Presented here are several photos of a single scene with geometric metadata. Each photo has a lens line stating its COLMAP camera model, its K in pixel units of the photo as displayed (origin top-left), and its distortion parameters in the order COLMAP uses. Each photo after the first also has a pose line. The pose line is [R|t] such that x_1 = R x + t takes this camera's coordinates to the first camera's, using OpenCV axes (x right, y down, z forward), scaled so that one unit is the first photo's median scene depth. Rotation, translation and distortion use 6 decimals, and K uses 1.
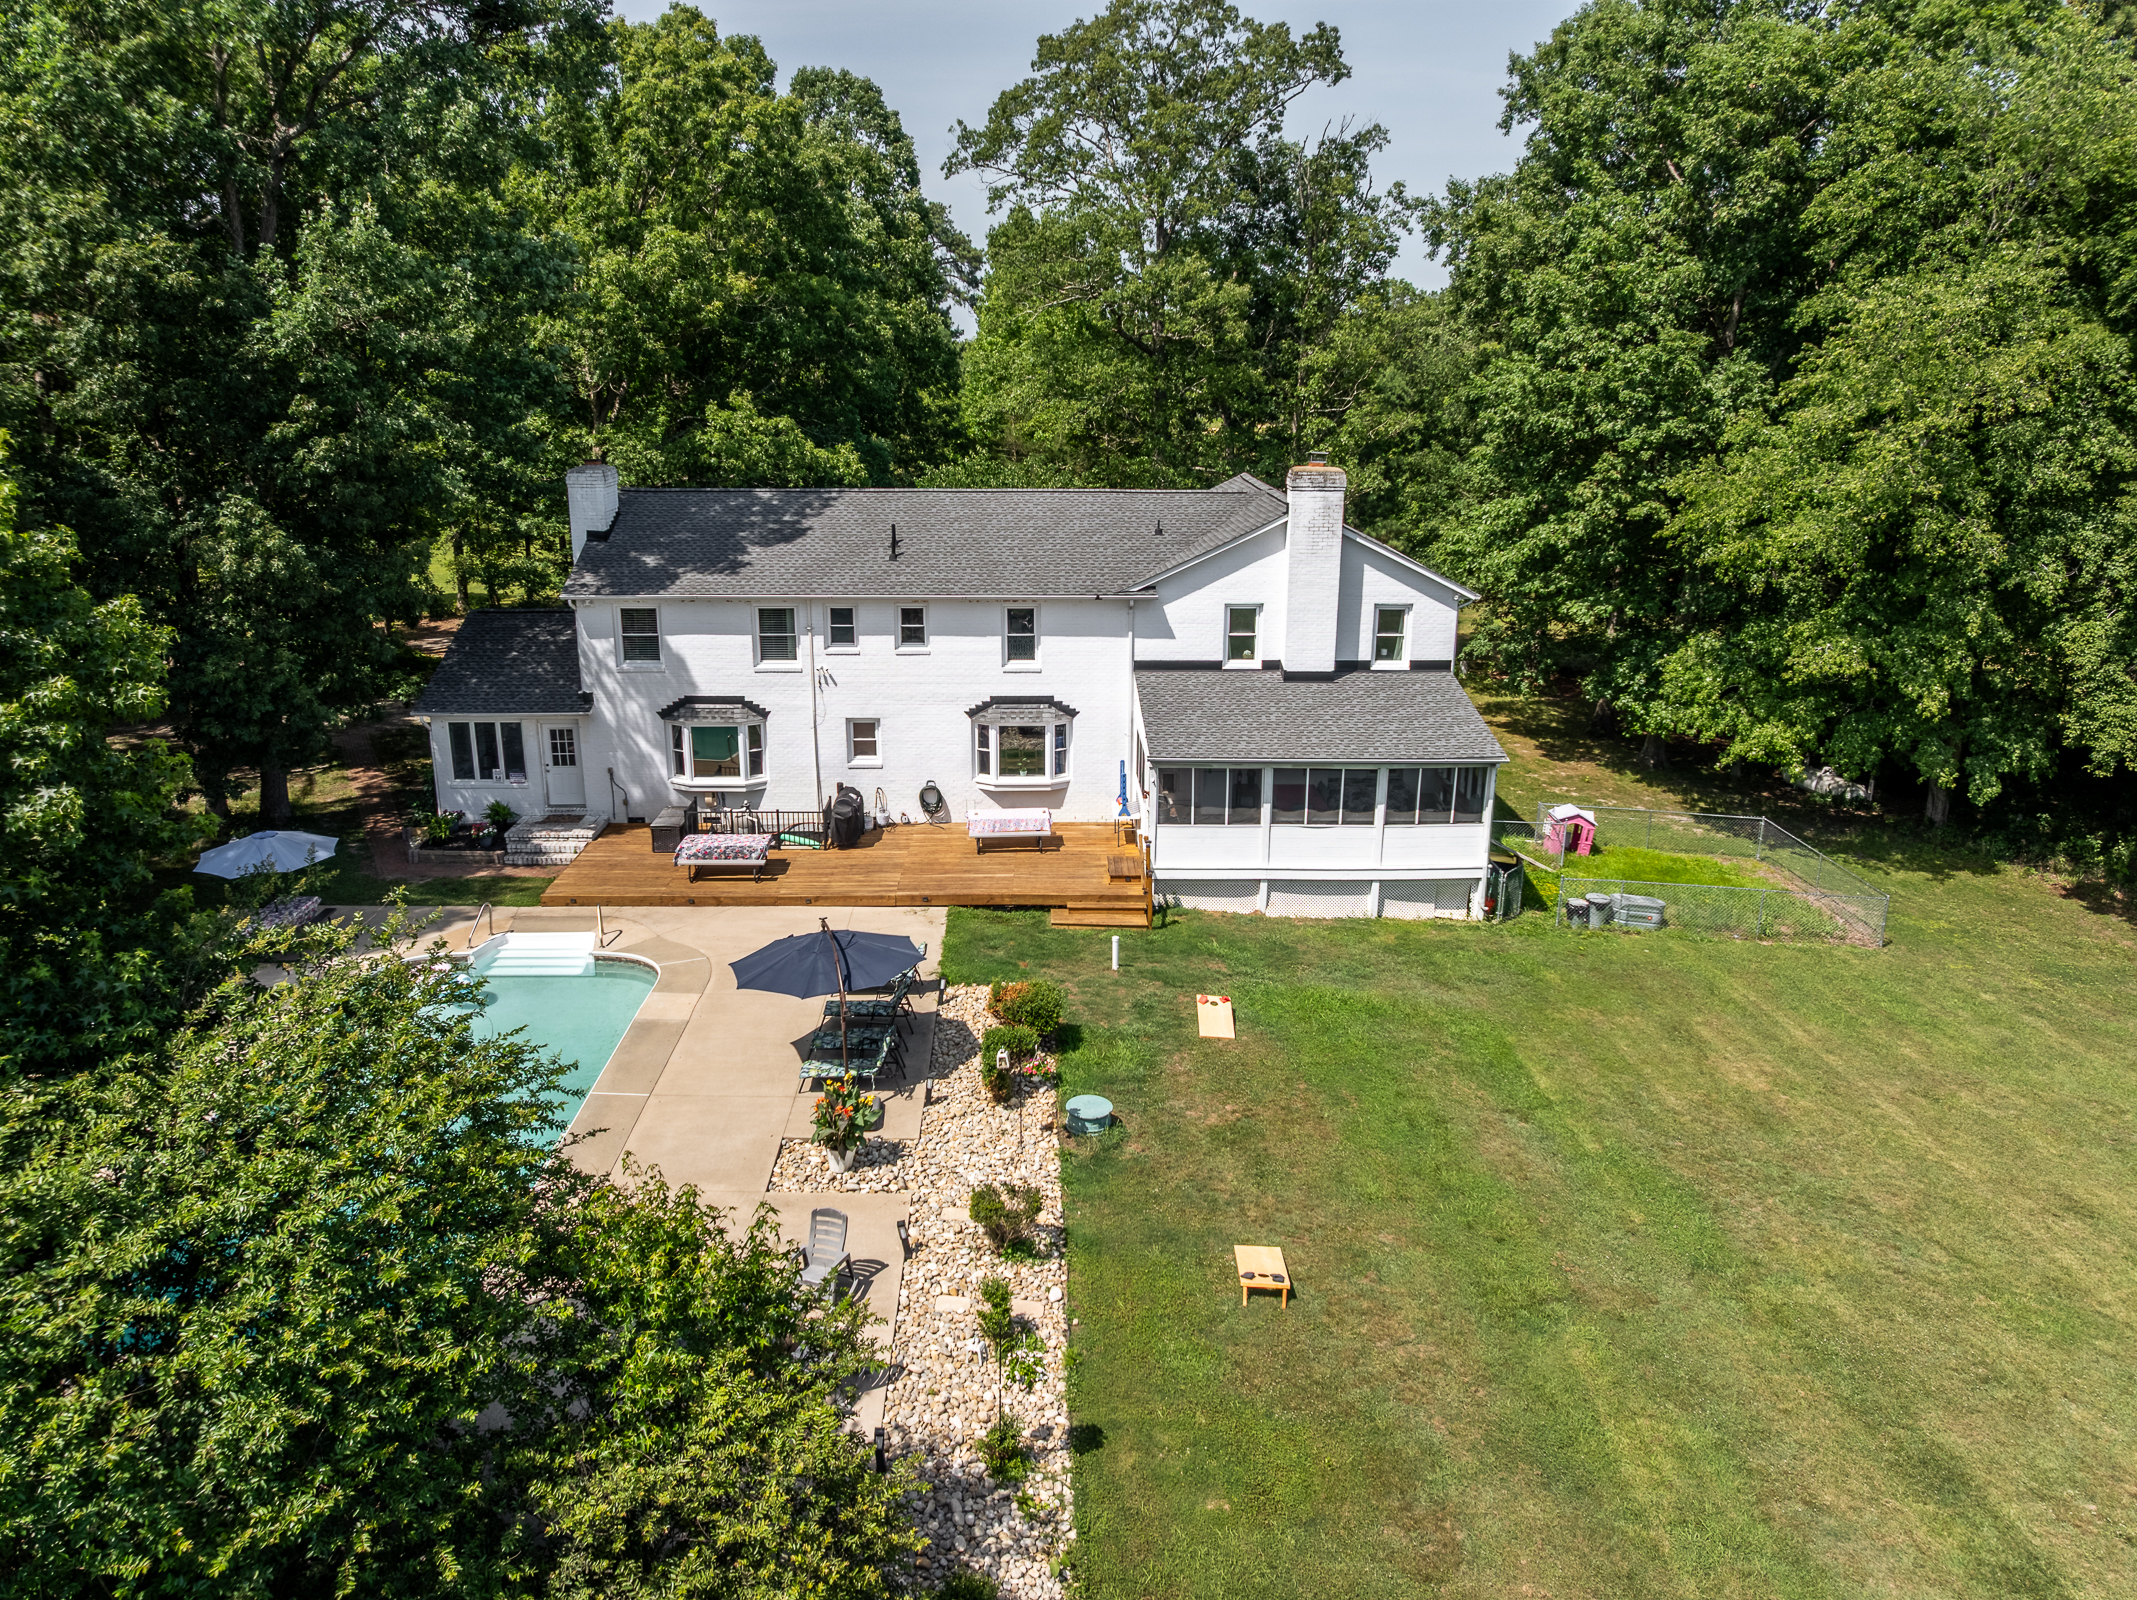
lens RADIAL K [[1502.6, 0, 1089.0], [0, 1502.6, 801.1], [0, 0, 1]] dist [-0.050832, 0.020501]
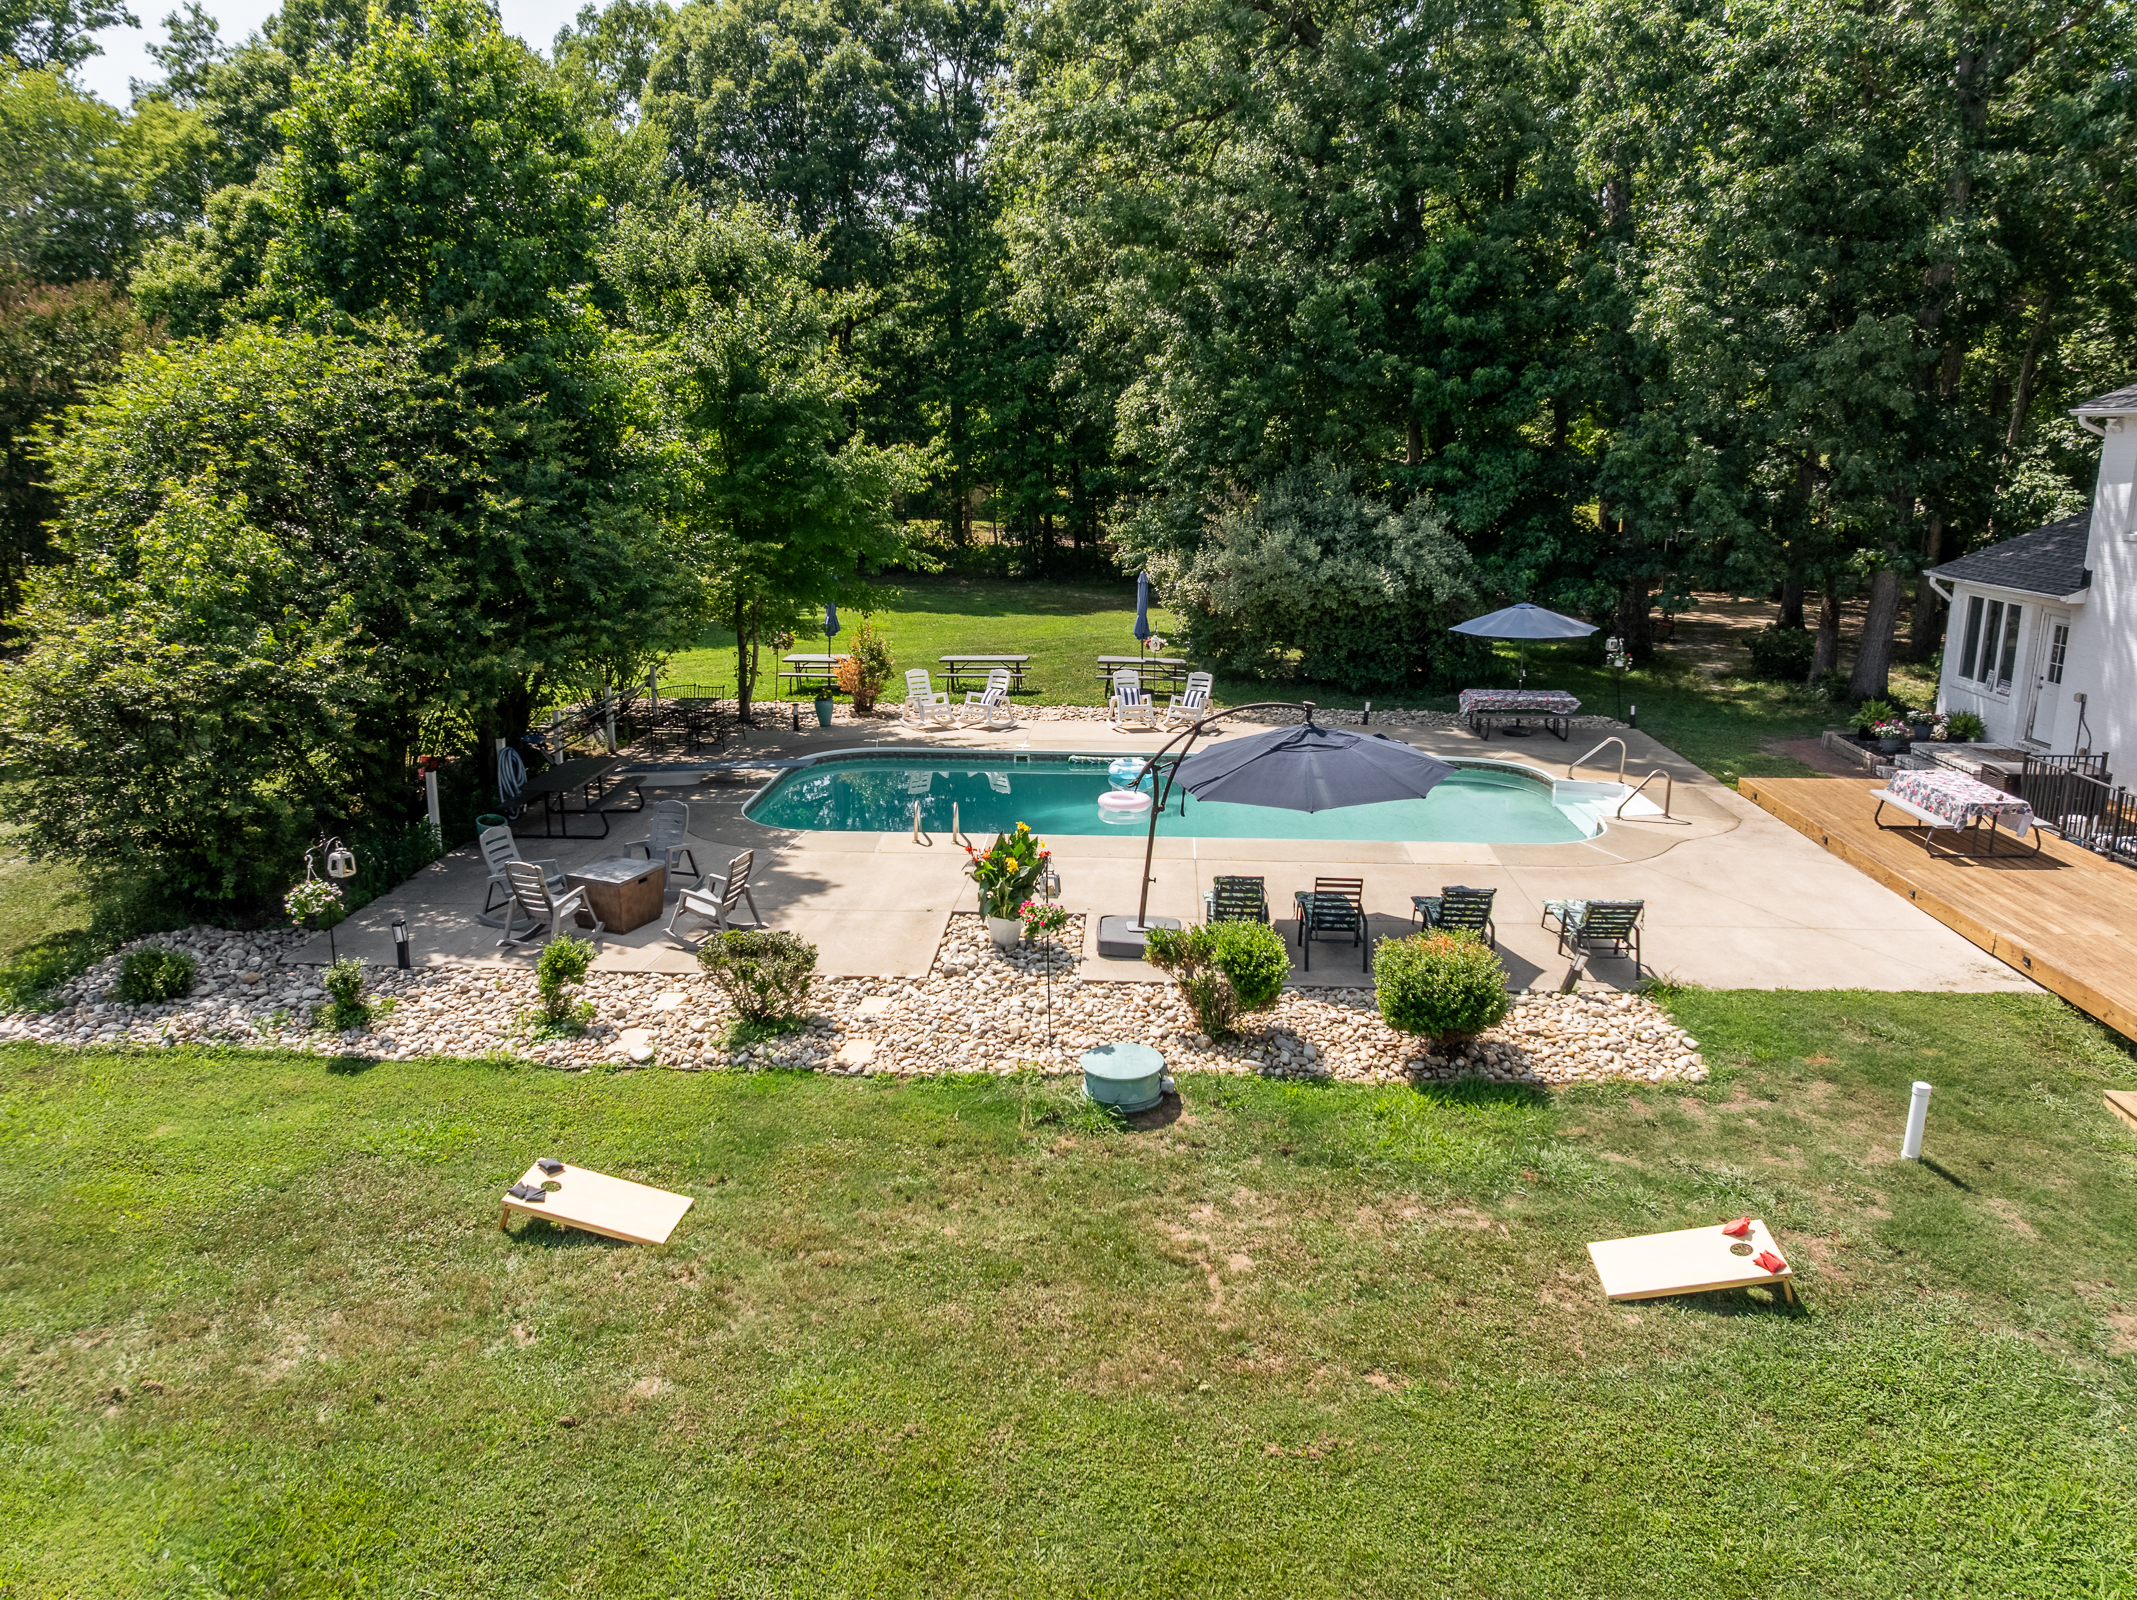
lens RADIAL K [[1502.6, 0, 1078.3], [0, 1502.6, 792.2], [0, 0, 1]] dist [-0.050832, 0.020501]
pose [[-0.077600, 0.228689, -0.970402, 0.338176], [-0.281252, 0.928782, 0.241371, -0.014883], [0.956491, 0.291658, -0.007754, 0.614410]]
